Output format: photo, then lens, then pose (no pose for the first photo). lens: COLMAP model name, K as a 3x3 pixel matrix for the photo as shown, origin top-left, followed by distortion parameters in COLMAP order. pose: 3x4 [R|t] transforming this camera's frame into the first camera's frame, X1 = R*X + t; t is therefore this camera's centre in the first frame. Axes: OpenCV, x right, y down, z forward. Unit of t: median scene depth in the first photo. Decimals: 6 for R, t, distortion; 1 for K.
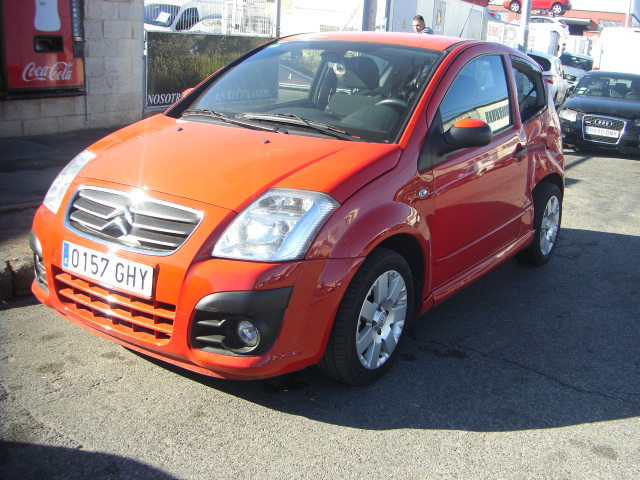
lens RADIAL K [[749.9, 0, 318.6], [0, 749.9, 239.6], [0, 0, 1]] dist [-0.137904, 0.000000]
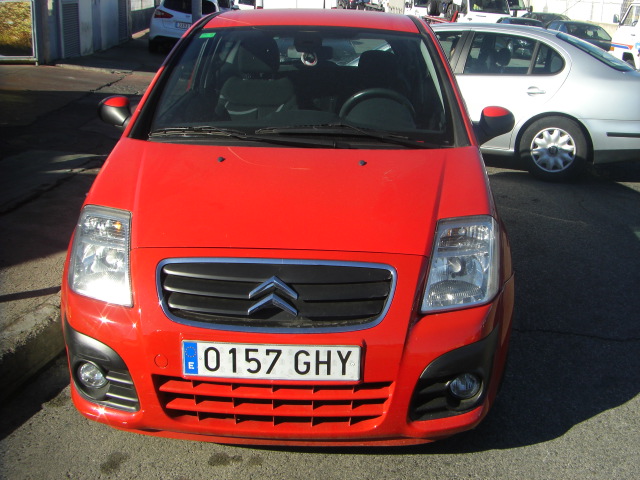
lens RADIAL K [[749.9, 0, 324.2], [0, 749.9, 240.3], [0, 0, 1]] dist [-0.137904, 0.000000]
pose [[0.841229, -0.208459, 0.498876, -0.614941], [0.165320, 0.977667, 0.129756, -0.180431], [-0.514784, -0.026680, 0.856905, 0.312769]]
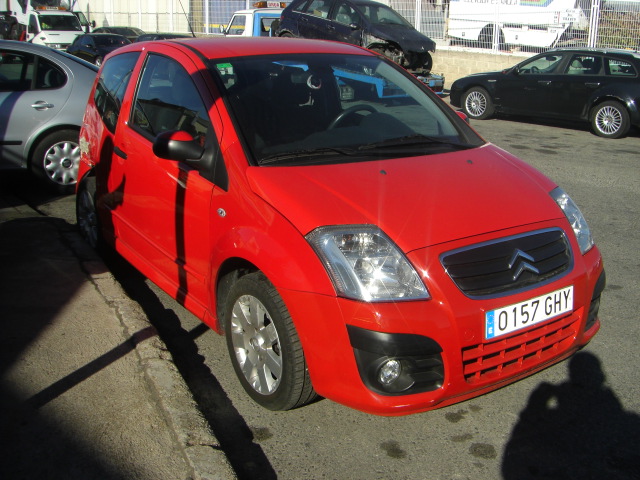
lens RADIAL K [[749.9, 0, 323.5], [0, 749.9, 239.4], [0, 0, 1]] dist [-0.137904, 0.000000]
pose [[0.337971, -0.317265, 0.886069, -1.284715], [0.239252, 0.939502, 0.245140, -0.381861], [-0.910238, 0.129143, 0.393431, 0.862167]]
